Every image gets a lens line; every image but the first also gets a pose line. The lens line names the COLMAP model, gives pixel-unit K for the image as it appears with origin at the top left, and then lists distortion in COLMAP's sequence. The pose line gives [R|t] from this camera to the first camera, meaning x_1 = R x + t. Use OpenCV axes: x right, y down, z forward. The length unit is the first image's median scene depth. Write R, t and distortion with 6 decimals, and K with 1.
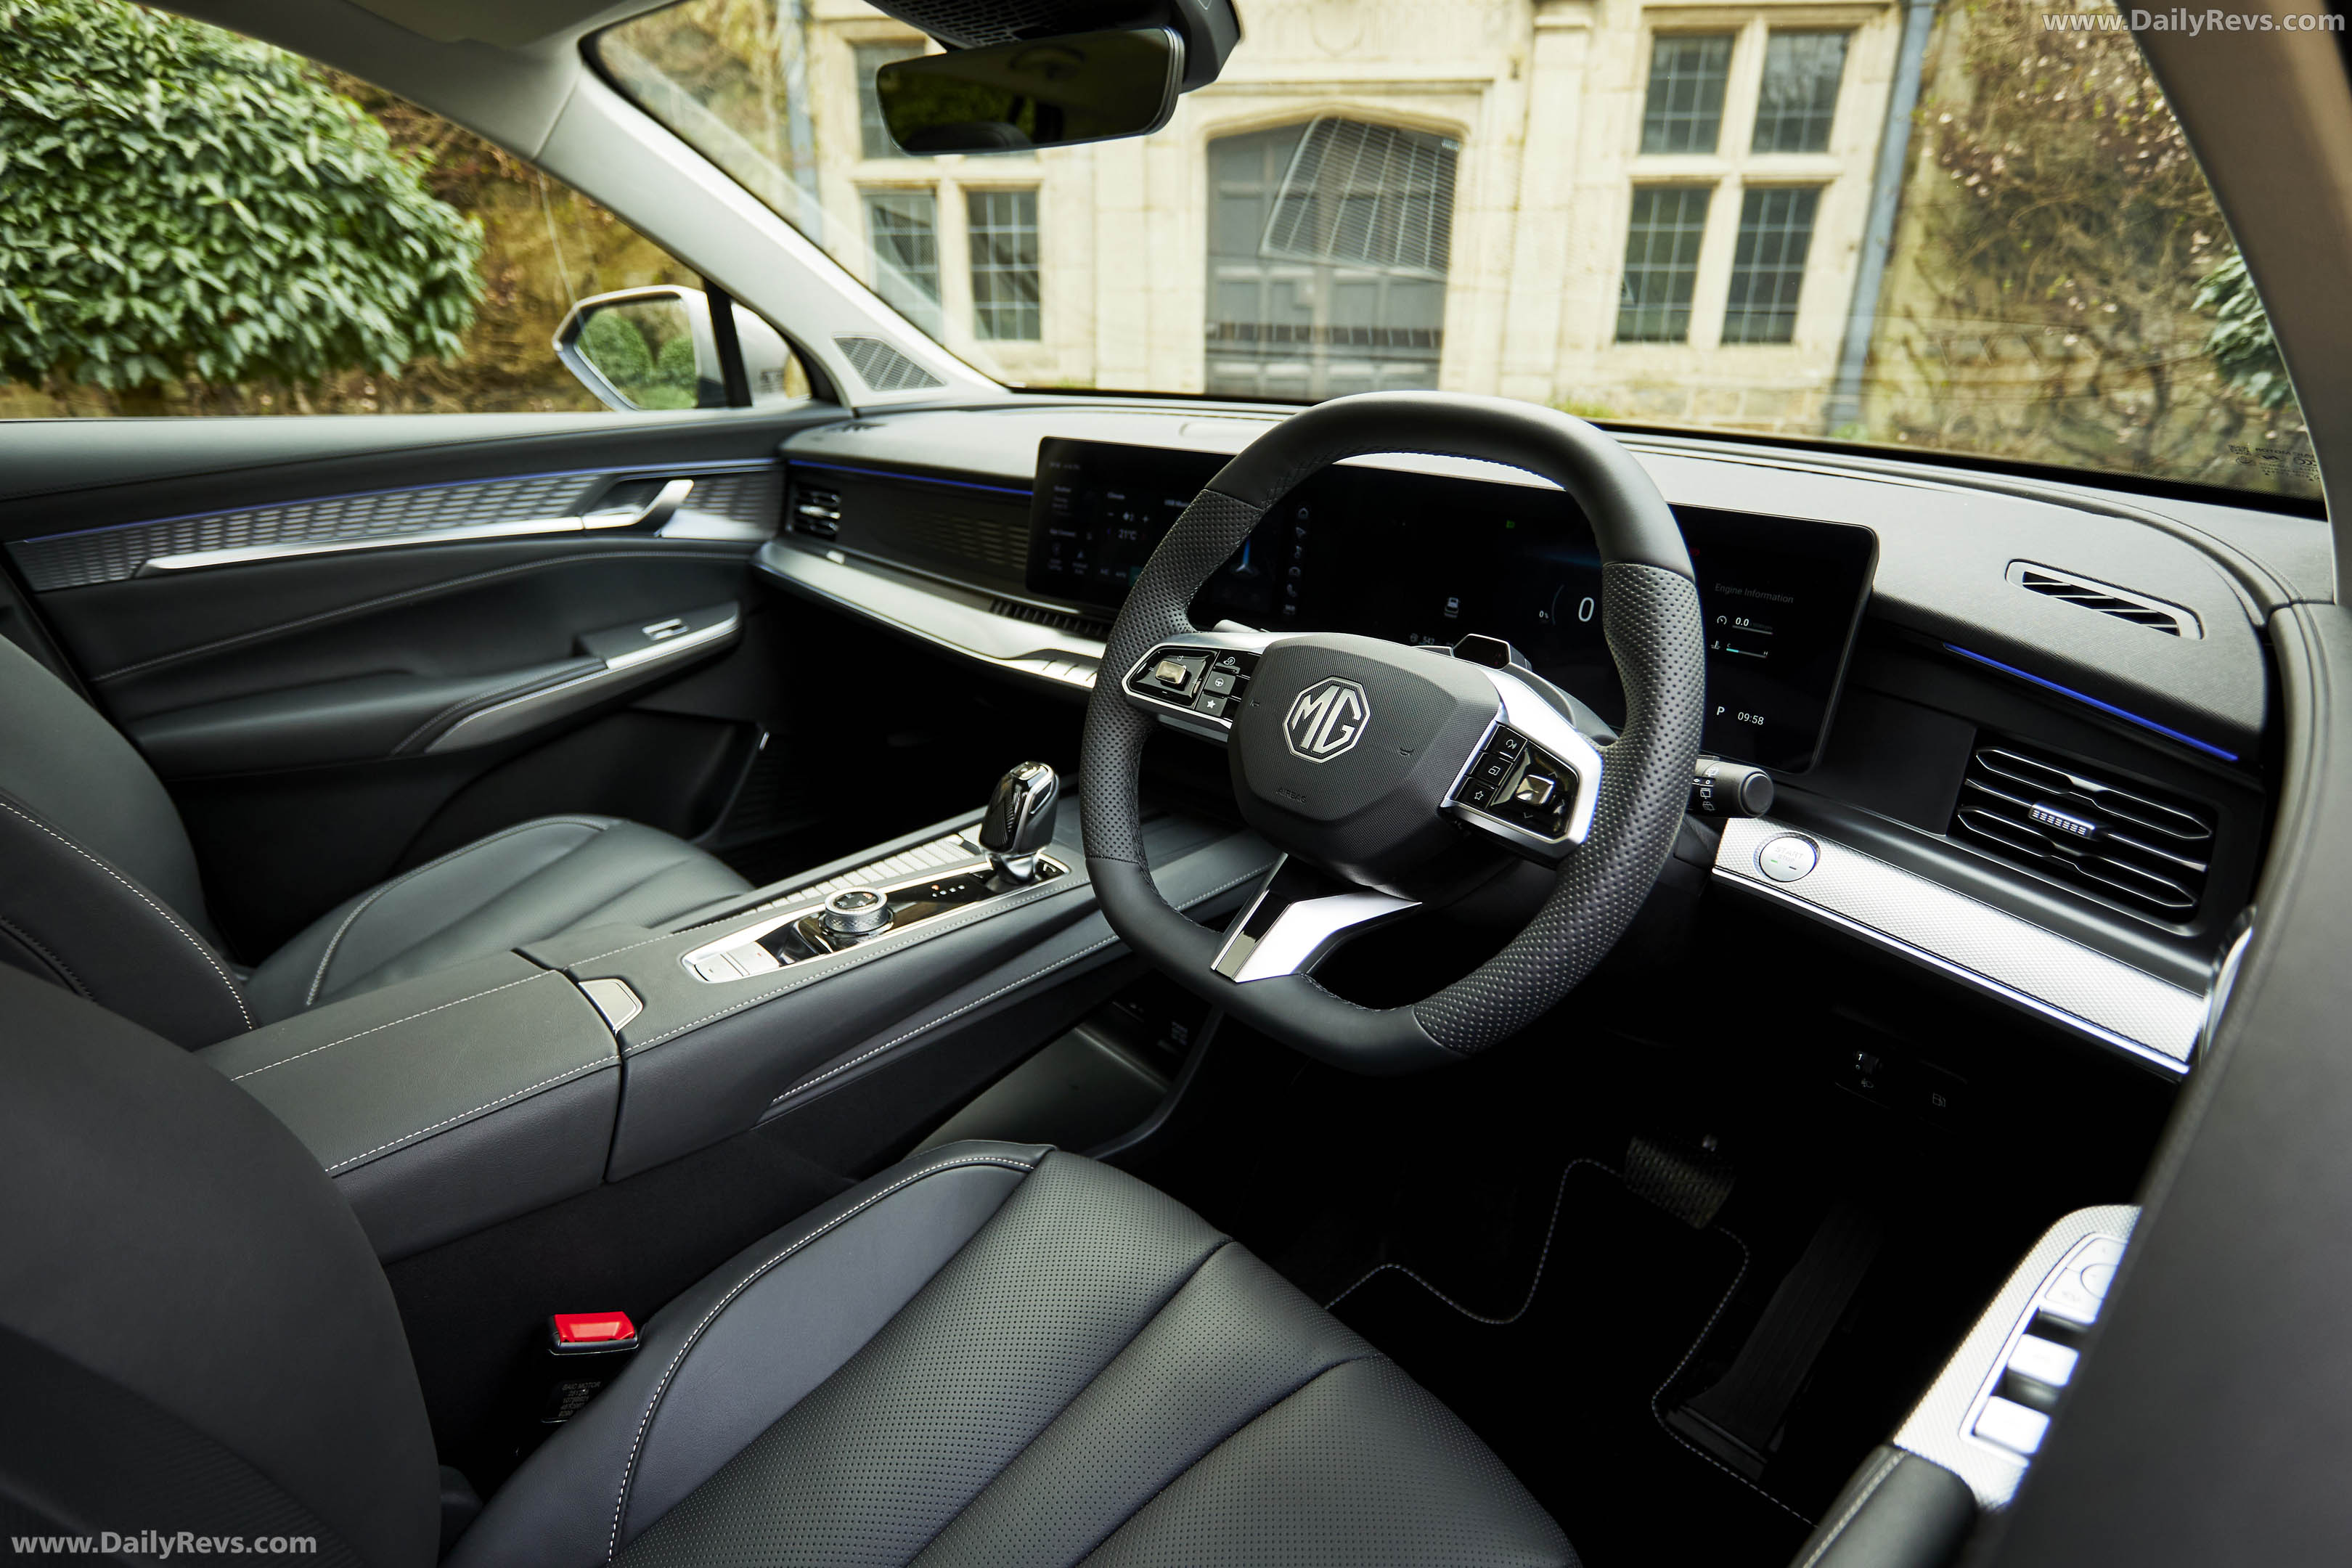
lens RADIAL K [[1248.3, 0, 1176.0], [0, 1248.3, 784.0], [0, 0, 1]] dist [0.012684, -0.012203]
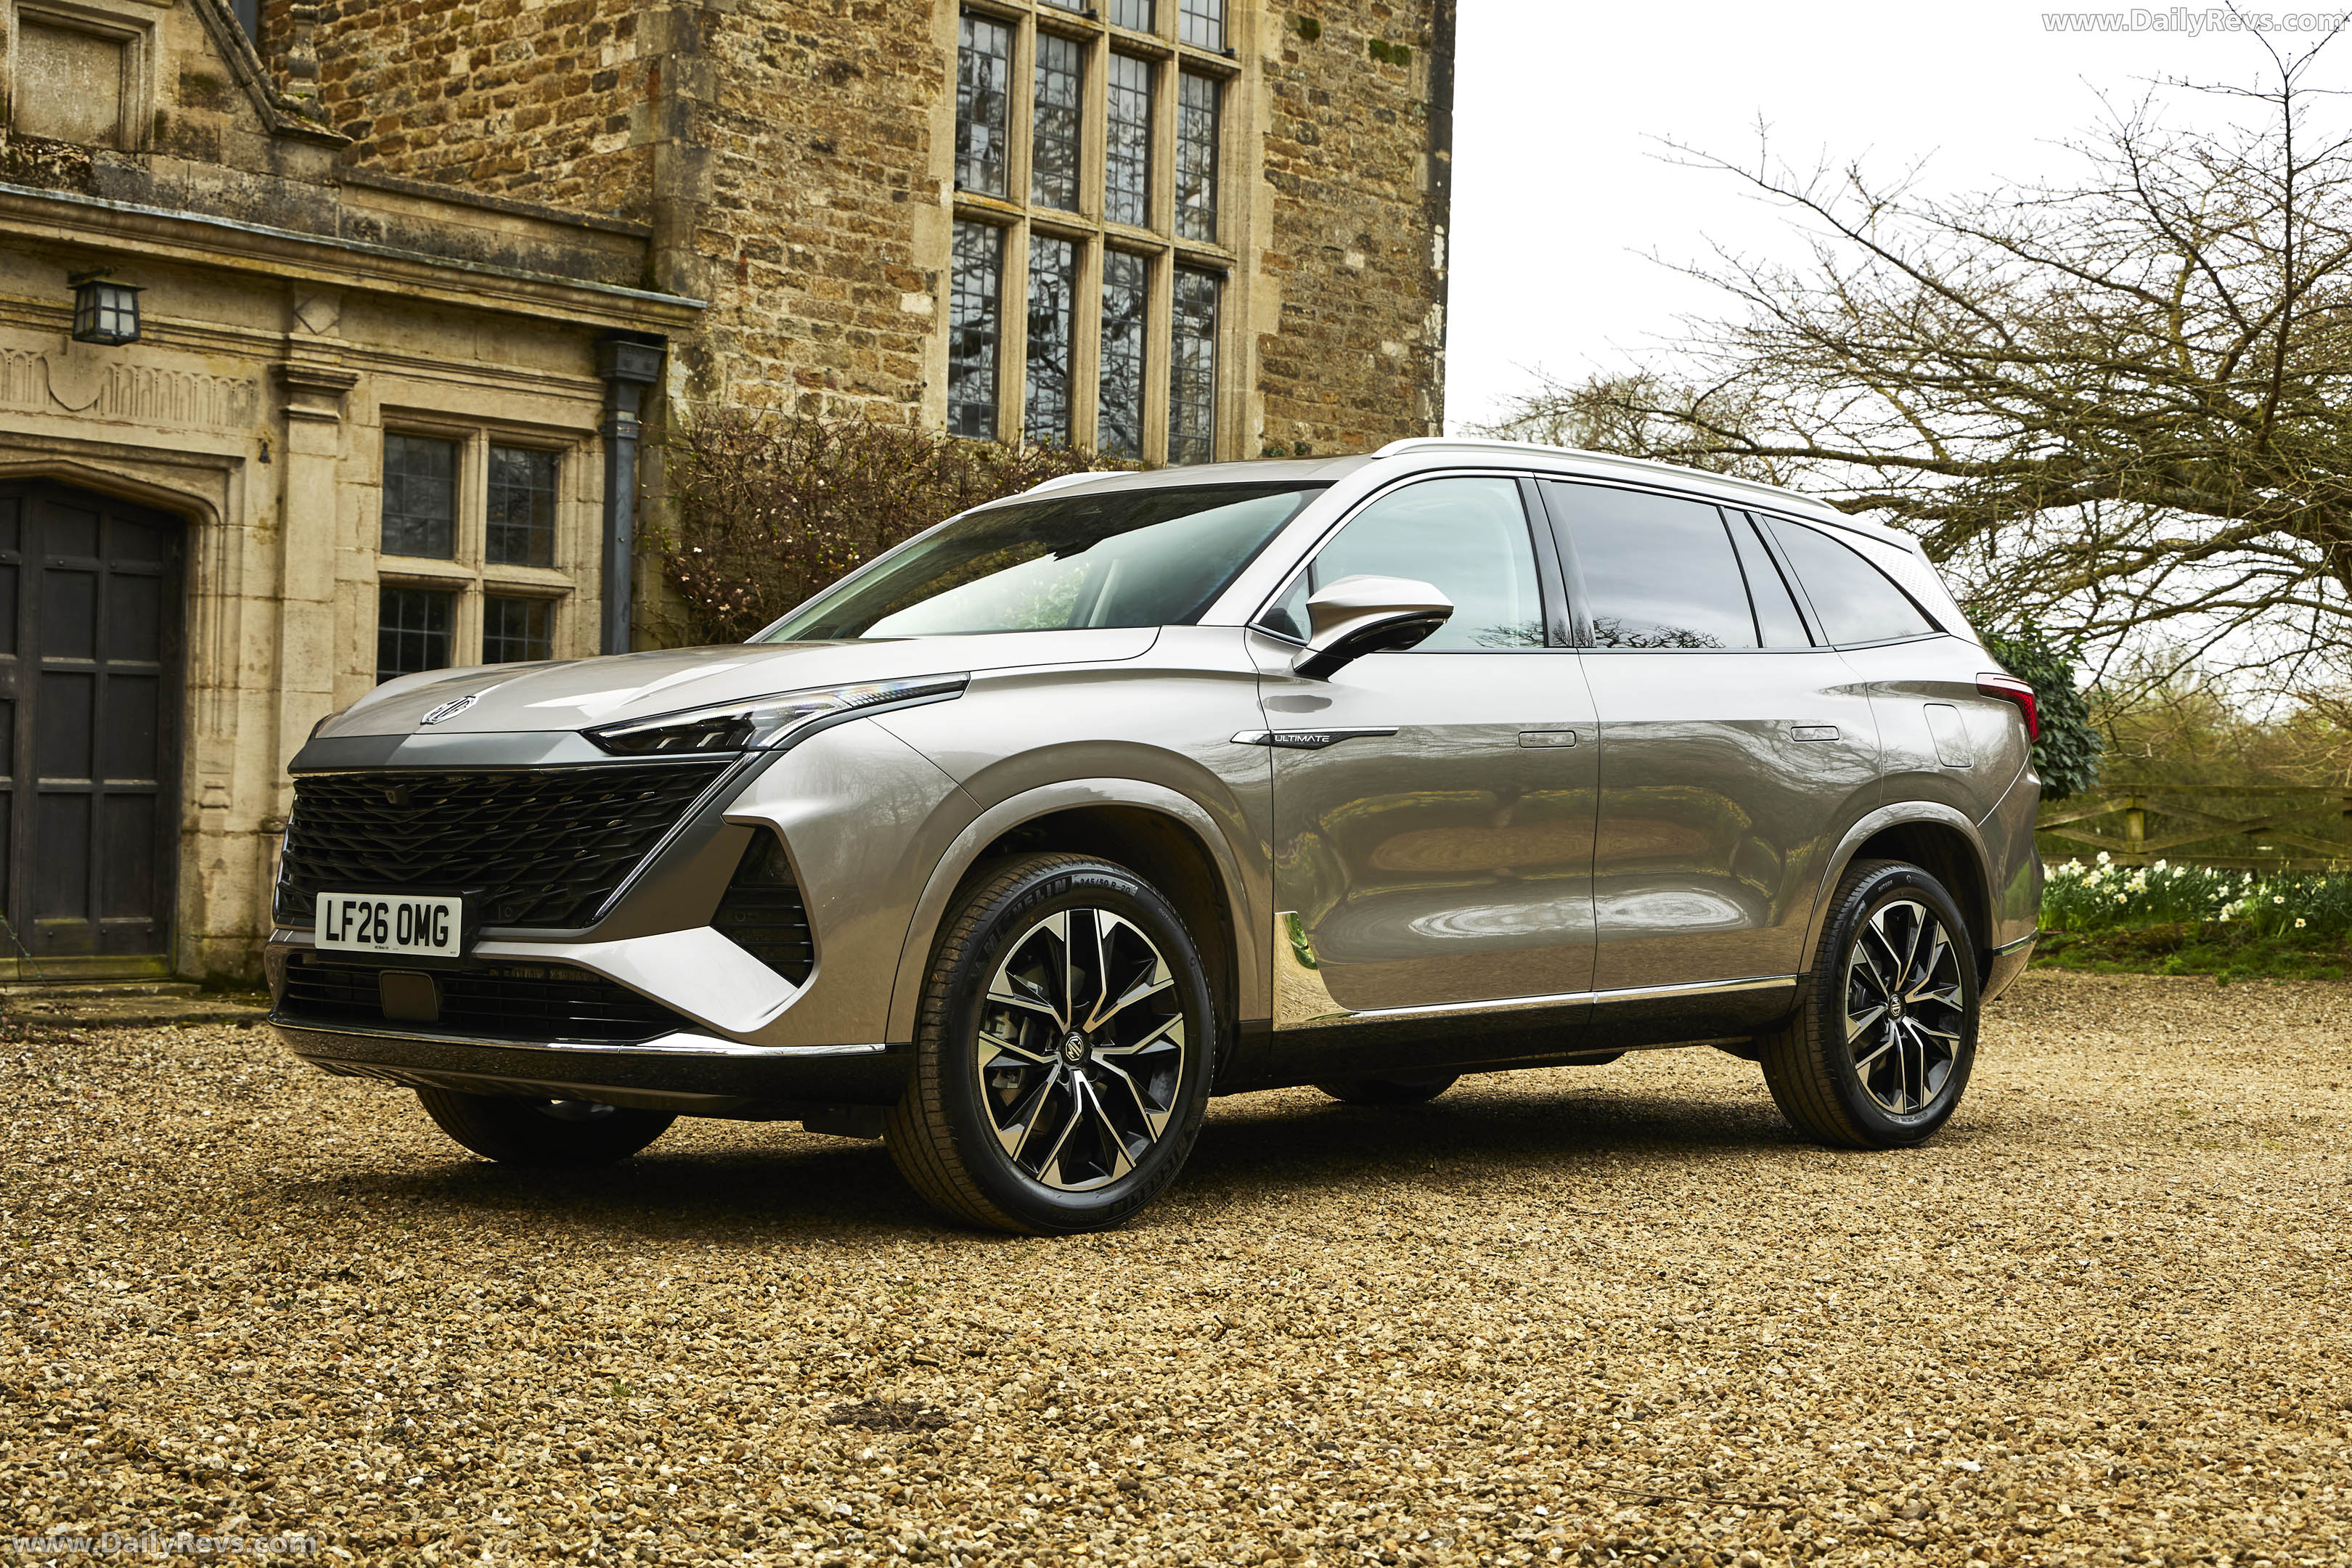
lens RADIAL K [[3288.3, 0, 1176.0], [0, 3288.3, 784.0], [0, 0, 1]] dist [-0.010571, 0.152364]
pose [[0.627283, 0.021382, 0.778498, -1.089603], [0.267101, 0.933086, -0.240847, 0.356572], [-0.731555, 0.359017, 0.579598, -0.690608]]
